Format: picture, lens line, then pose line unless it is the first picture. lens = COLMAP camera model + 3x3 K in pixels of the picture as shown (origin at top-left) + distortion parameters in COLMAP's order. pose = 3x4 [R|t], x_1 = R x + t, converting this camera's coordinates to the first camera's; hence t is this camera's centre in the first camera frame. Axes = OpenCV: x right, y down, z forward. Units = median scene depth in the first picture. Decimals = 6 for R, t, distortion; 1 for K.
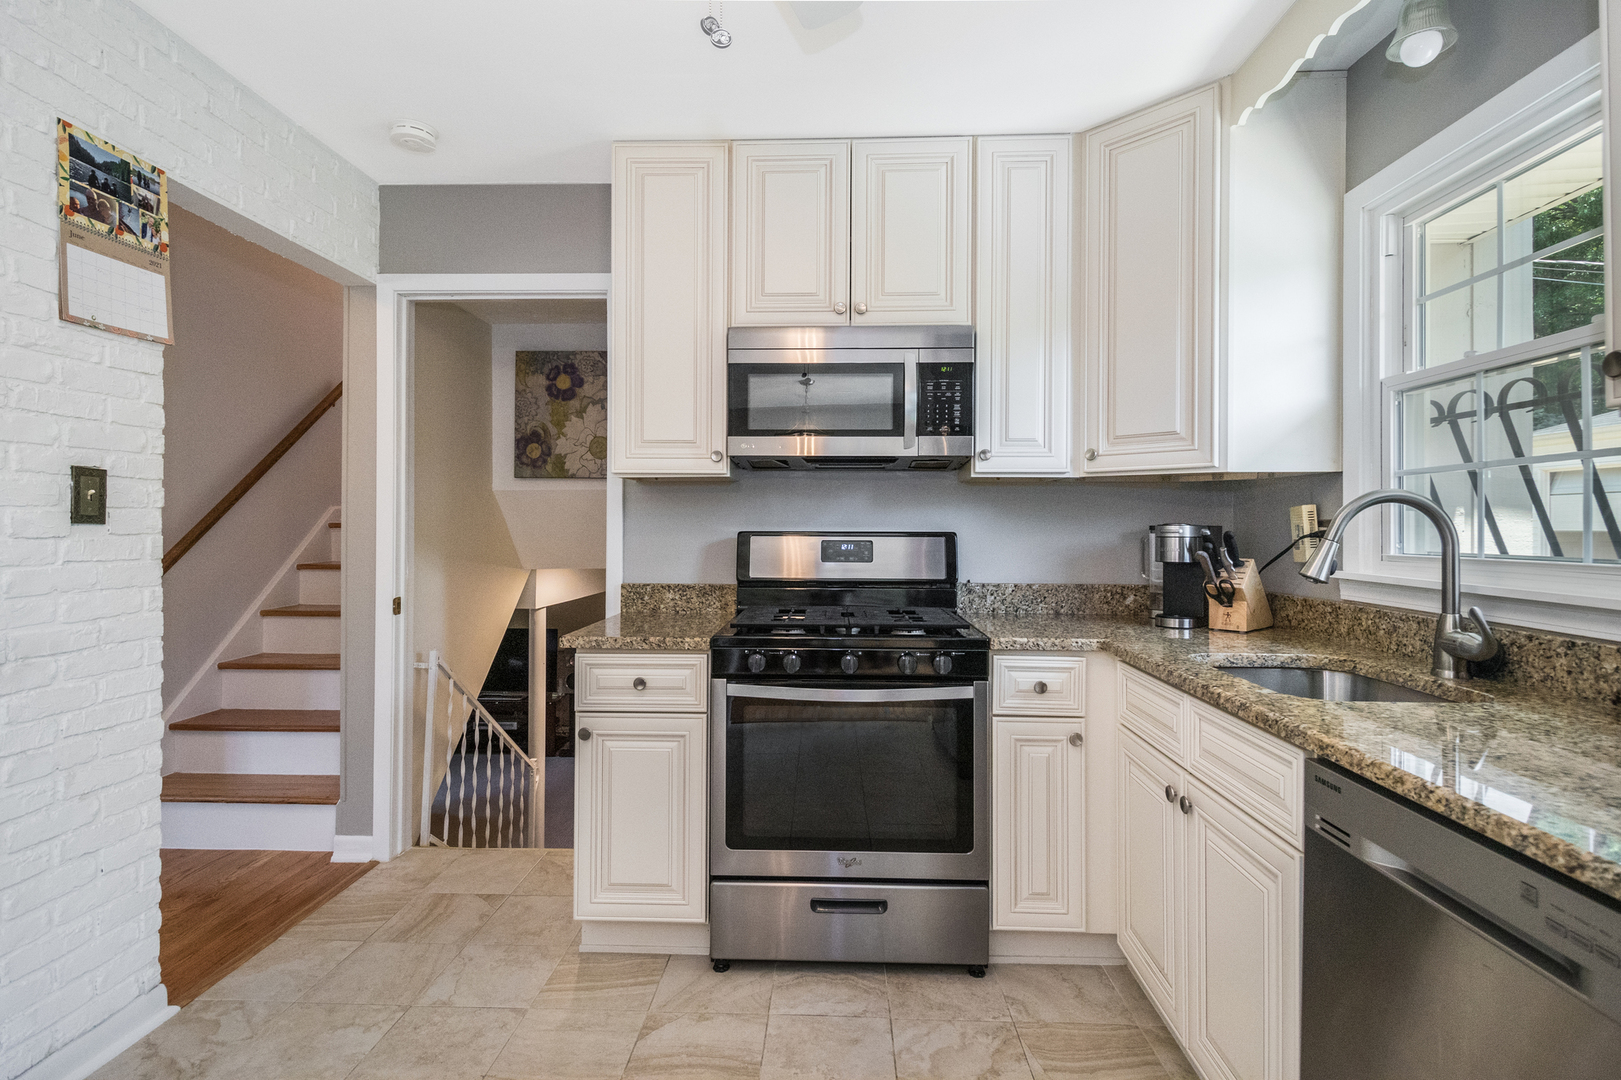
lens RADIAL K [[819.6, 0, 811.9], [0, 819.6, 521.1], [0, 0, 1]] dist [0.018238, -0.000210]
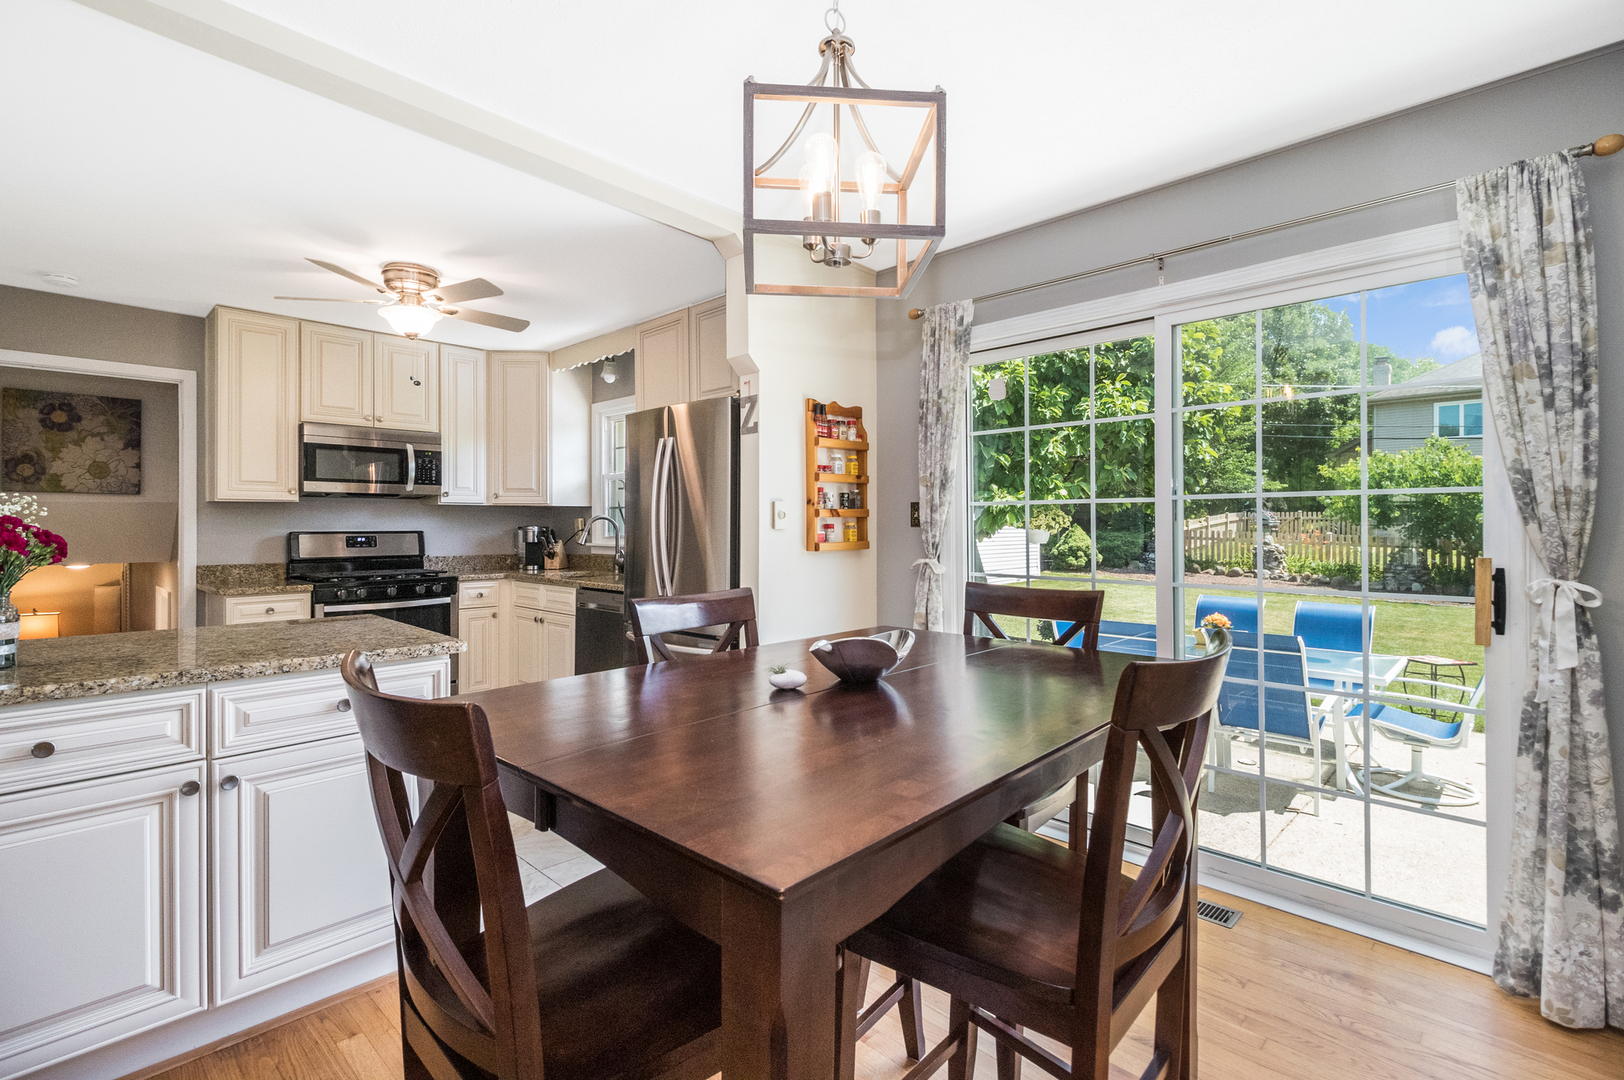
lens RADIAL K [[756.6, 0, 809.9], [0, 756.6, 516.2], [0, 0, 1]] dist [-0.000988, -0.000434]
pose [[0.683924, 0.001004, 0.729553, -0.588146], [0.001504, 0.999995, -0.002786, -0.017069], [-0.729552, 0.003003, 0.683919, -1.056999]]
